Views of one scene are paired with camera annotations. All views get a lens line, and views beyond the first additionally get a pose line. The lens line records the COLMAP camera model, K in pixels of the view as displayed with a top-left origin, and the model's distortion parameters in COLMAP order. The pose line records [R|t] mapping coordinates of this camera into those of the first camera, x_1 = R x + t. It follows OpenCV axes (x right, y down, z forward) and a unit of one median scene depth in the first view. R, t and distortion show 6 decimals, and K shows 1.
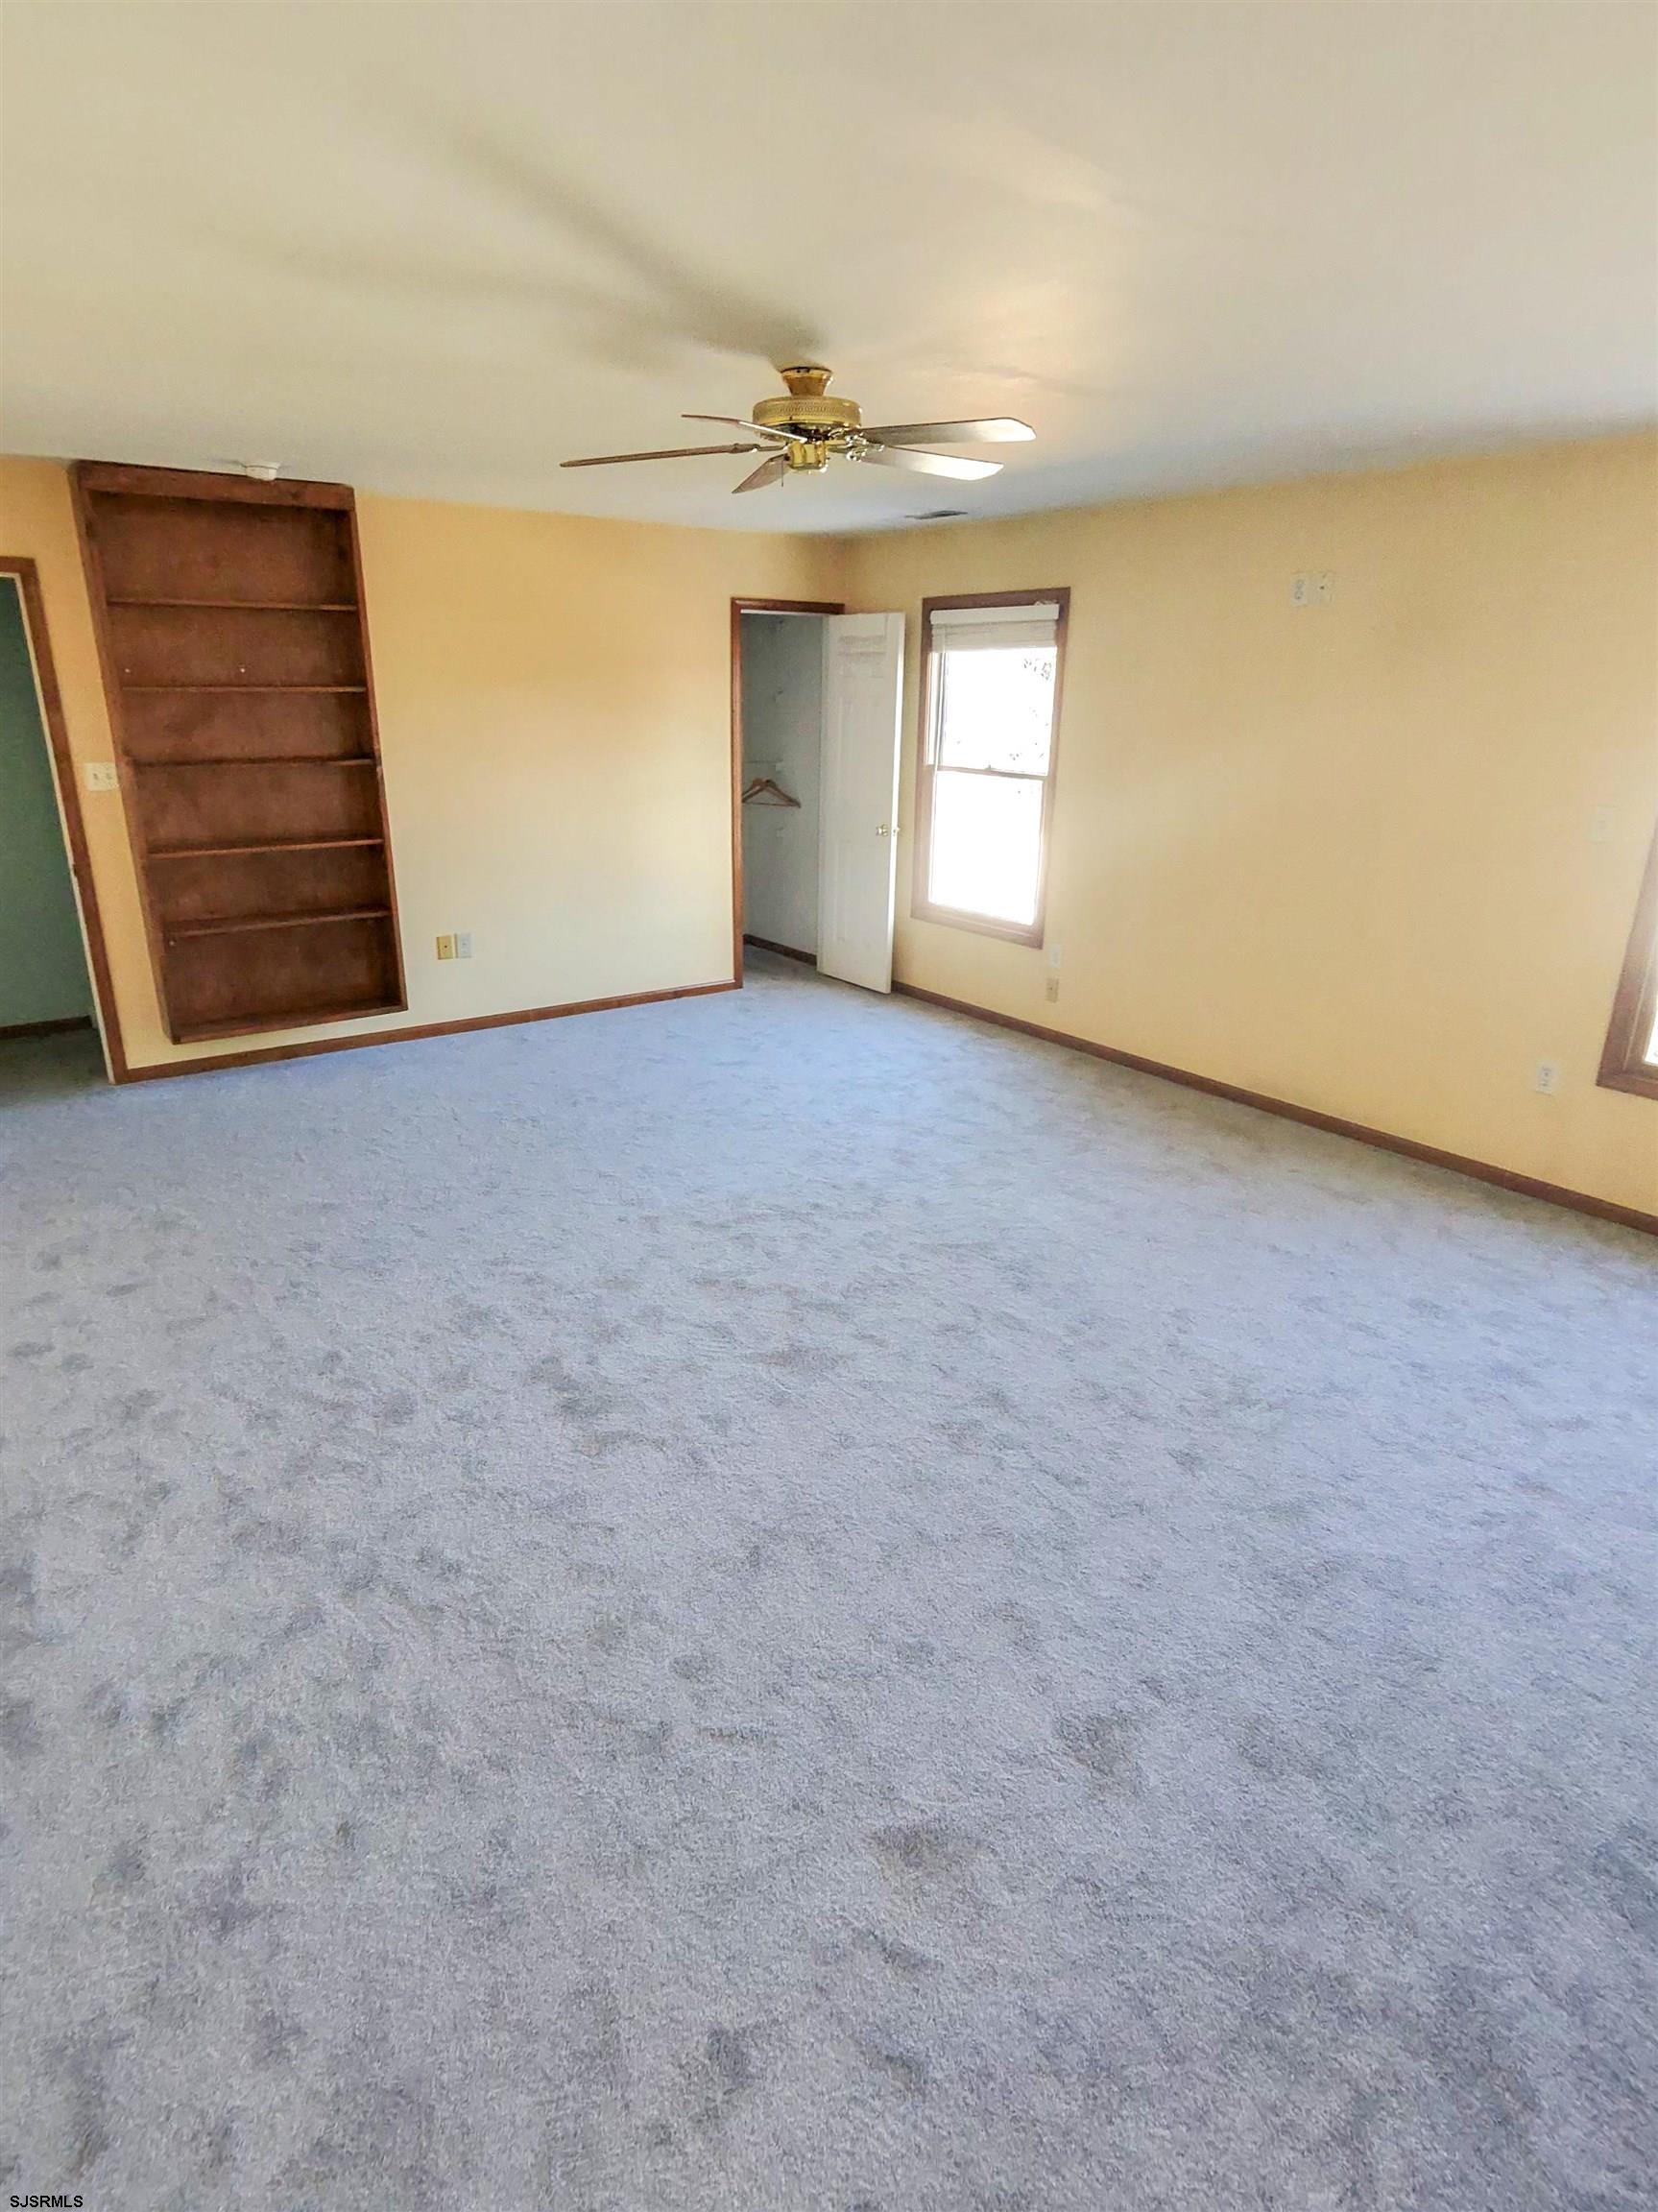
lens RADIAL K [[1276.2, 0, 831.9], [0, 1276.2, 1081.0], [0, 0, 1]] dist [-0.000032, -0.001083]
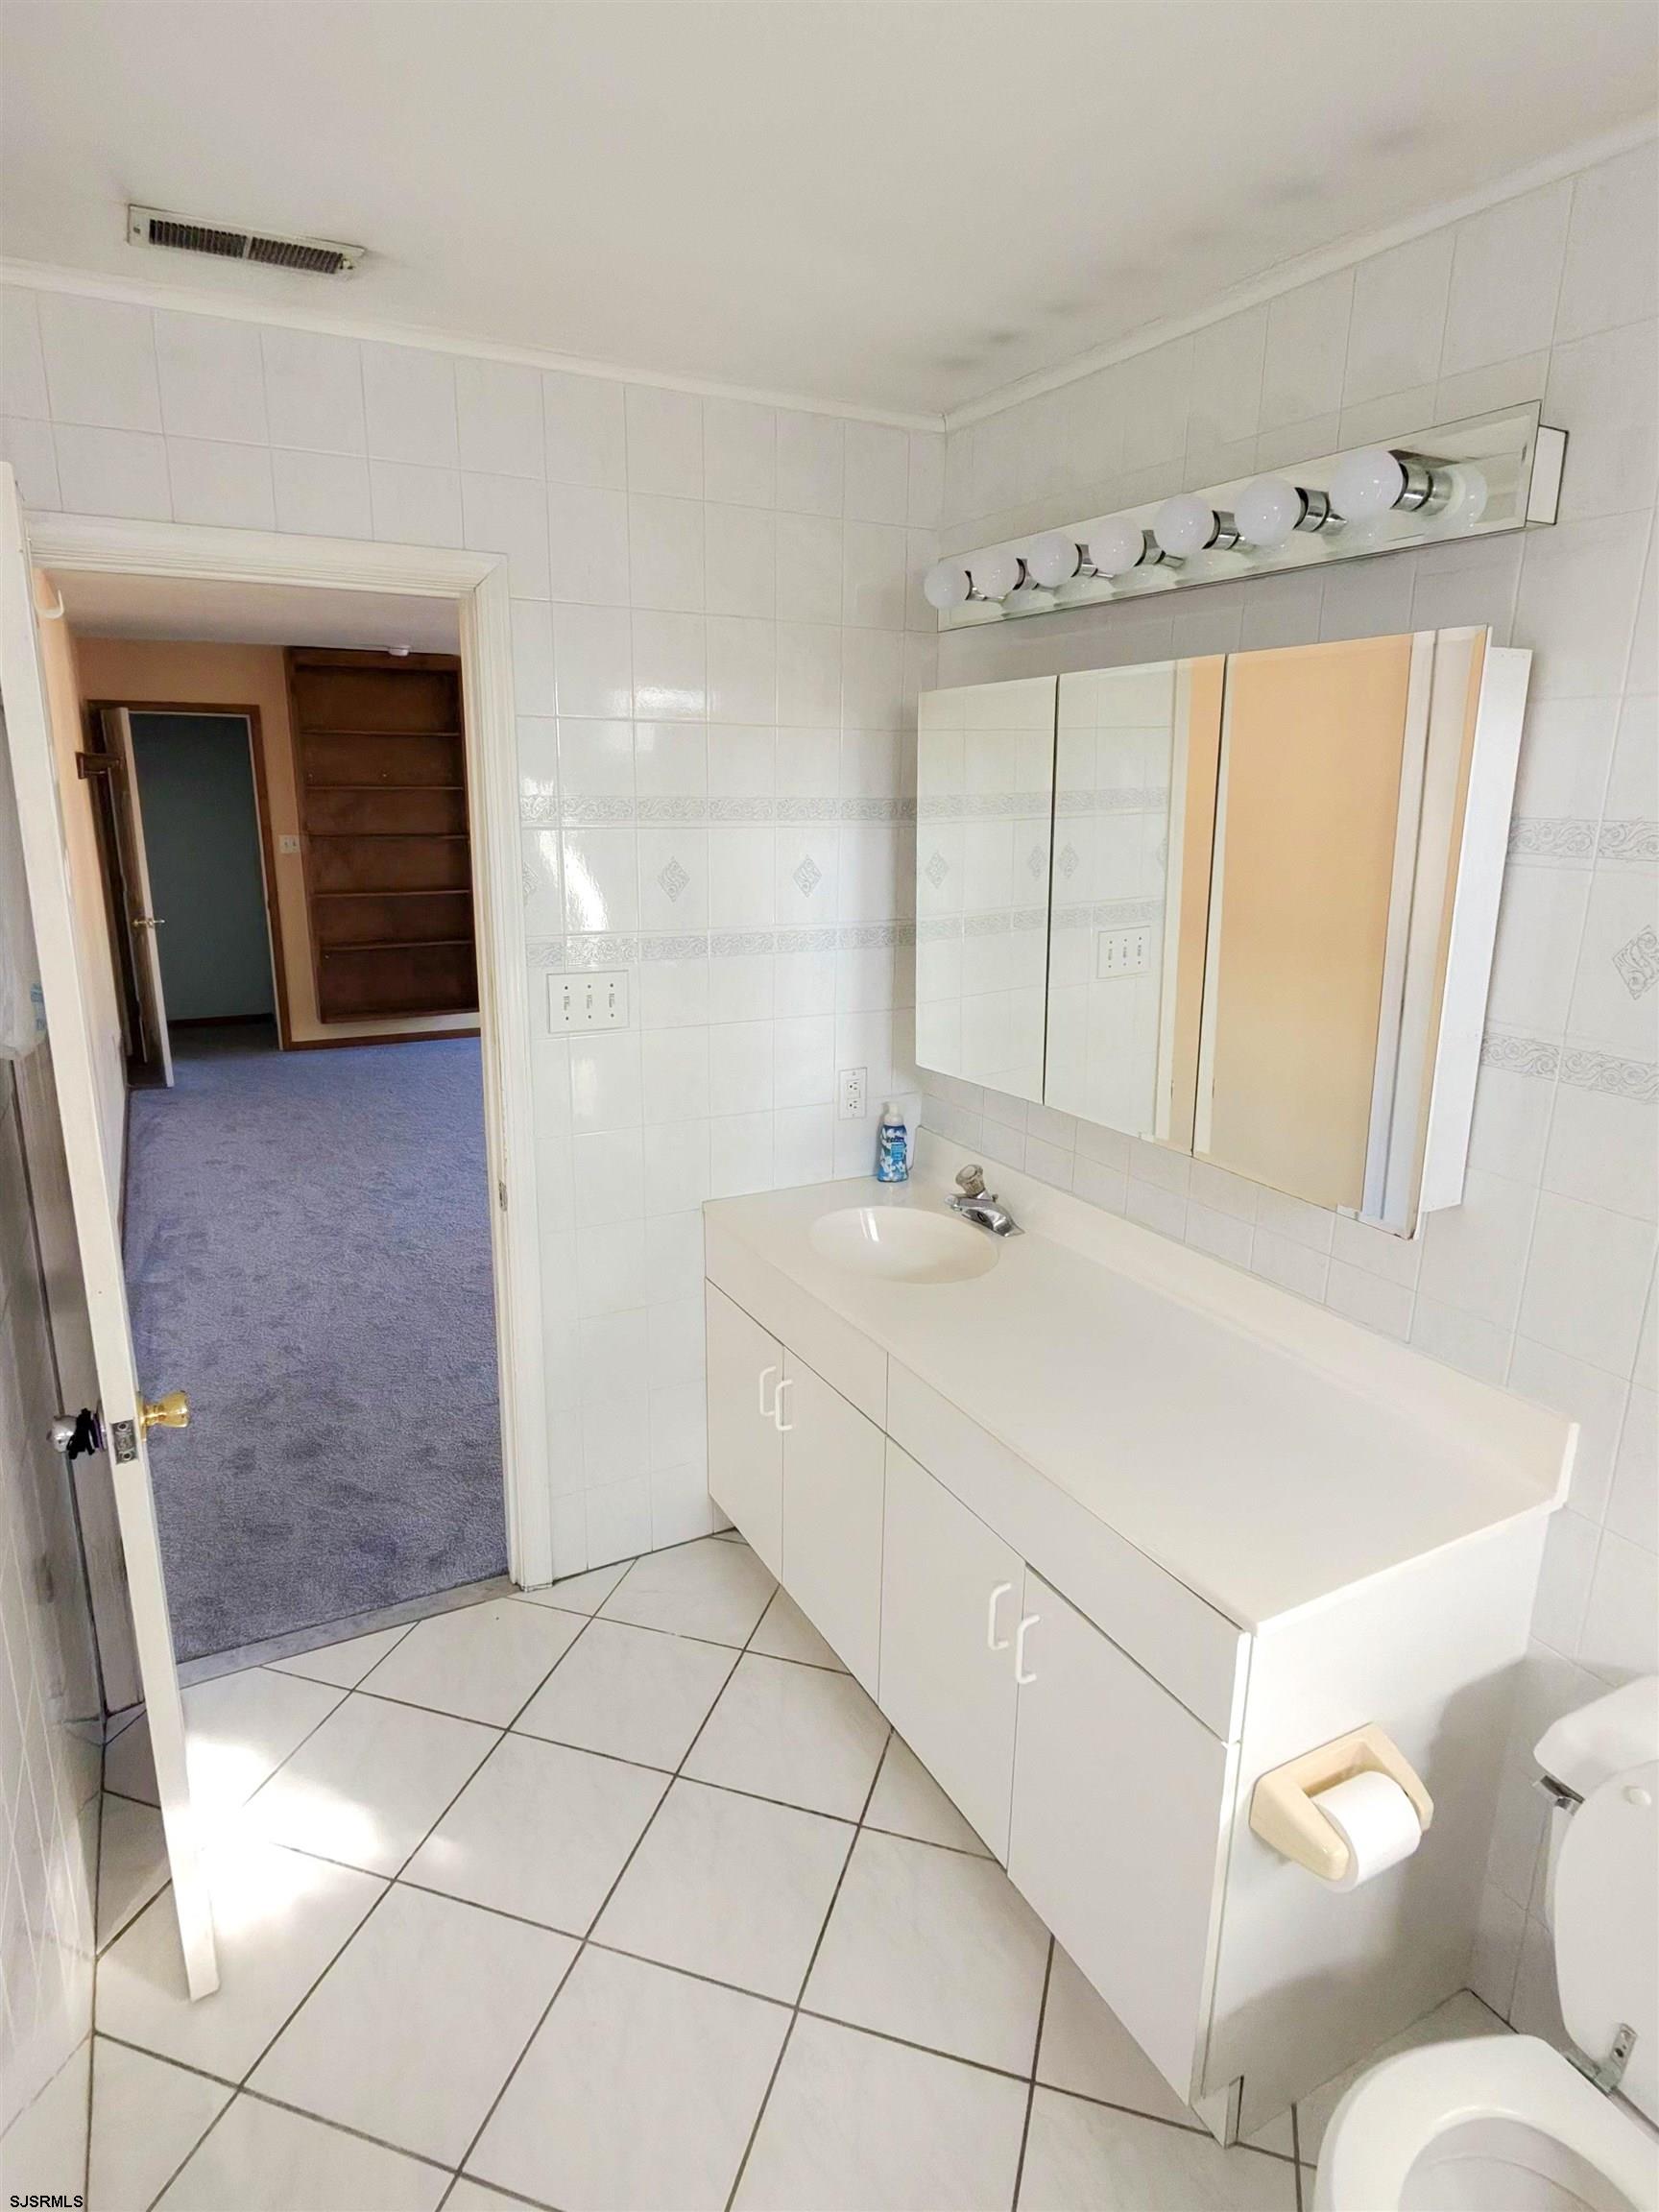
lens RADIAL K [[1311.0, 0, 828.0], [0, 1311.0, 1062.2], [0, 0, 1]] dist [-0.001405, -0.002593]
pose [[0.989866, 0.029383, -0.138933, 0.284420], [-0.041979, 0.995181, -0.088618, 0.130016], [0.135659, 0.093552, 0.986329, -0.424101]]
